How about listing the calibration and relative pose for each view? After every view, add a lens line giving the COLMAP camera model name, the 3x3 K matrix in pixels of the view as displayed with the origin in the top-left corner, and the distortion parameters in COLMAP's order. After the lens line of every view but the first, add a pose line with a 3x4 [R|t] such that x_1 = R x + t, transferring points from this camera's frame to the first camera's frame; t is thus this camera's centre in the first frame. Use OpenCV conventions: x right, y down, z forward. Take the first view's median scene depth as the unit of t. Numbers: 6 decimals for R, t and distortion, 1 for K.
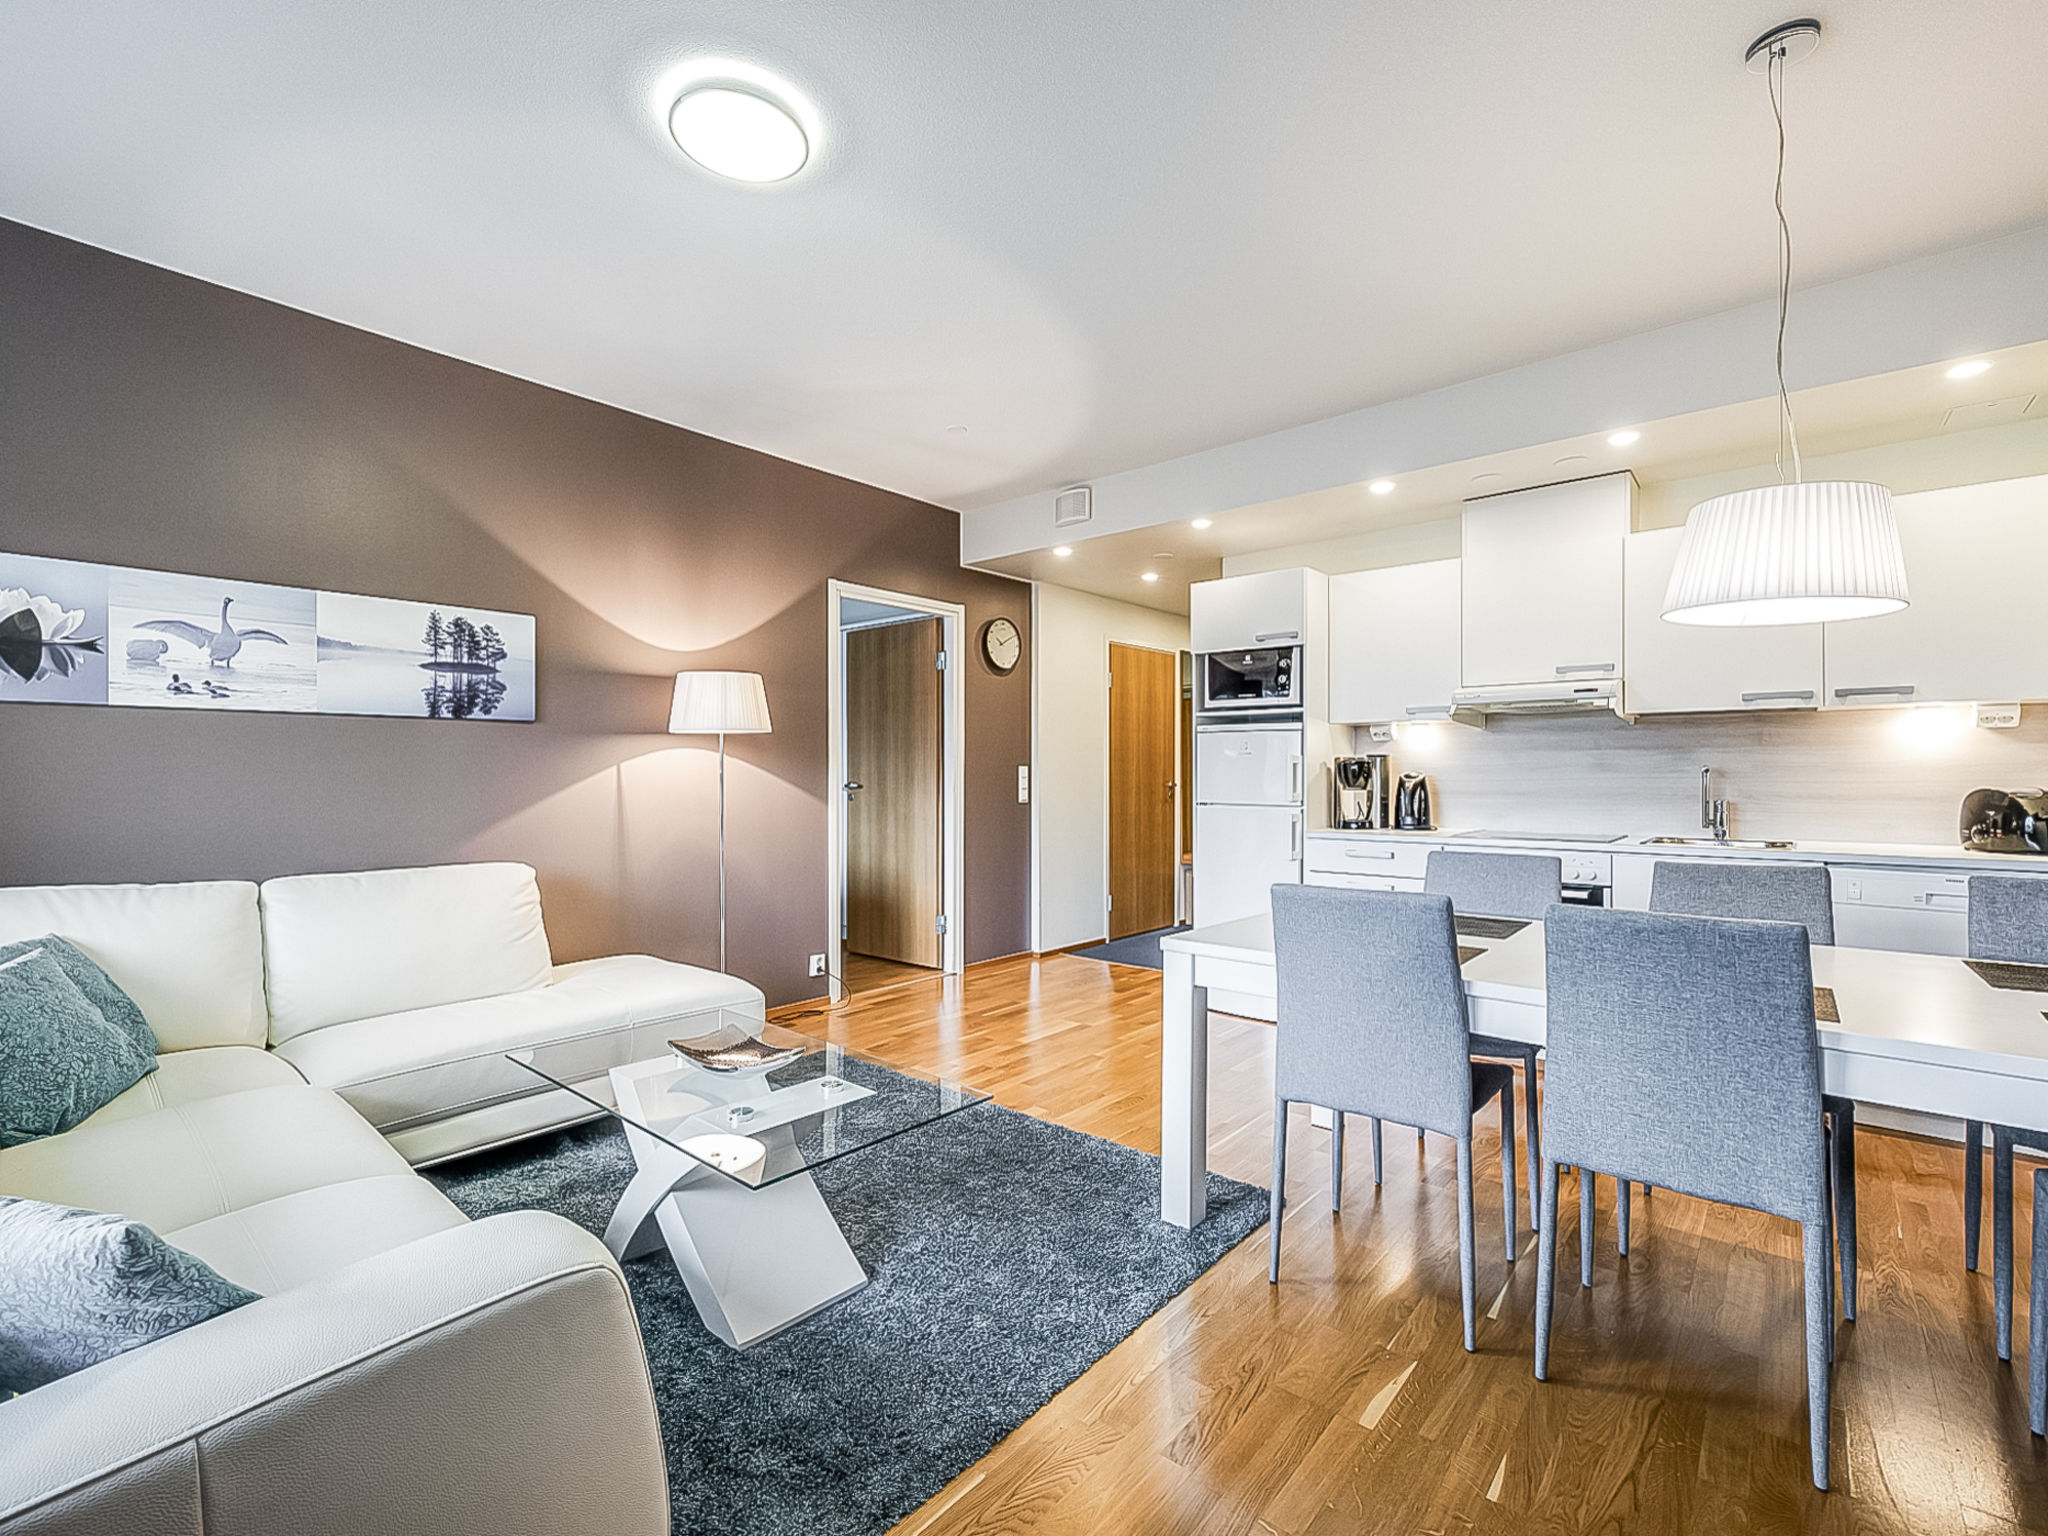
lens RADIAL K [[931.6, 0, 1019.4], [0, 931.6, 771.6], [0, 0, 1]] dist [-0.003207, -0.000183]
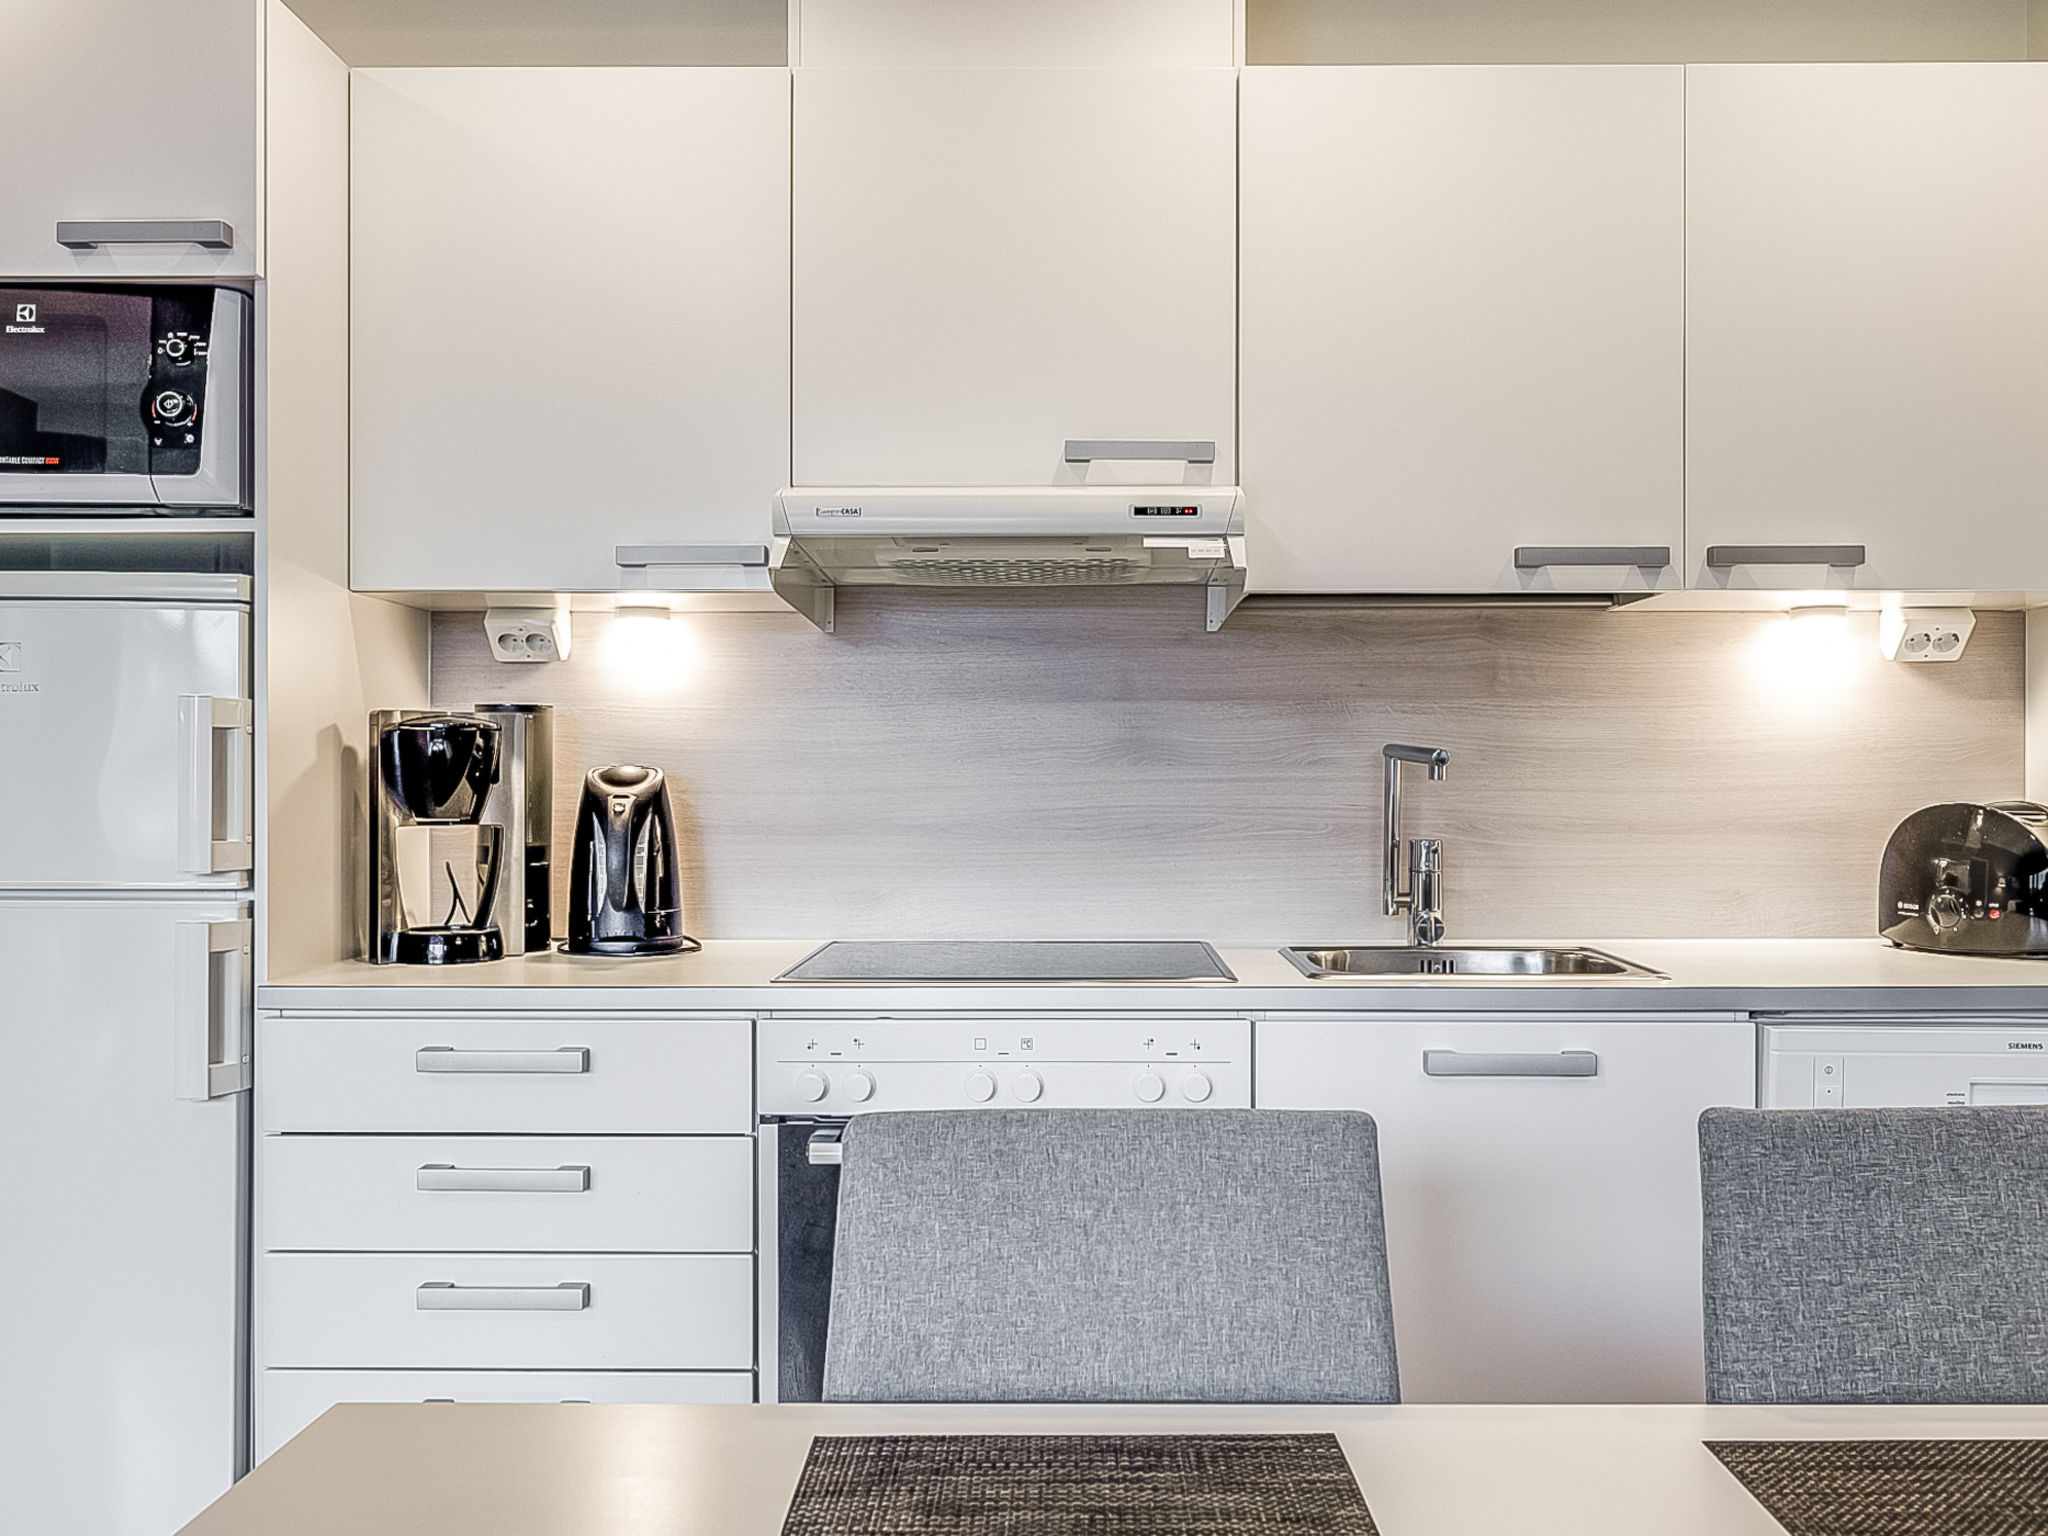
lens RADIAL K [[1791.2, 0, 1022.7], [0, 1791.2, 772.3], [0, 0, 1]] dist [-0.000507, -0.008329]
pose [[0.764991, 0.000698, 0.644041, 0.143633], [-0.000888, 1.000000, -0.000029, 0.003177], [-0.644041, -0.000550, 0.764991, 0.467705]]
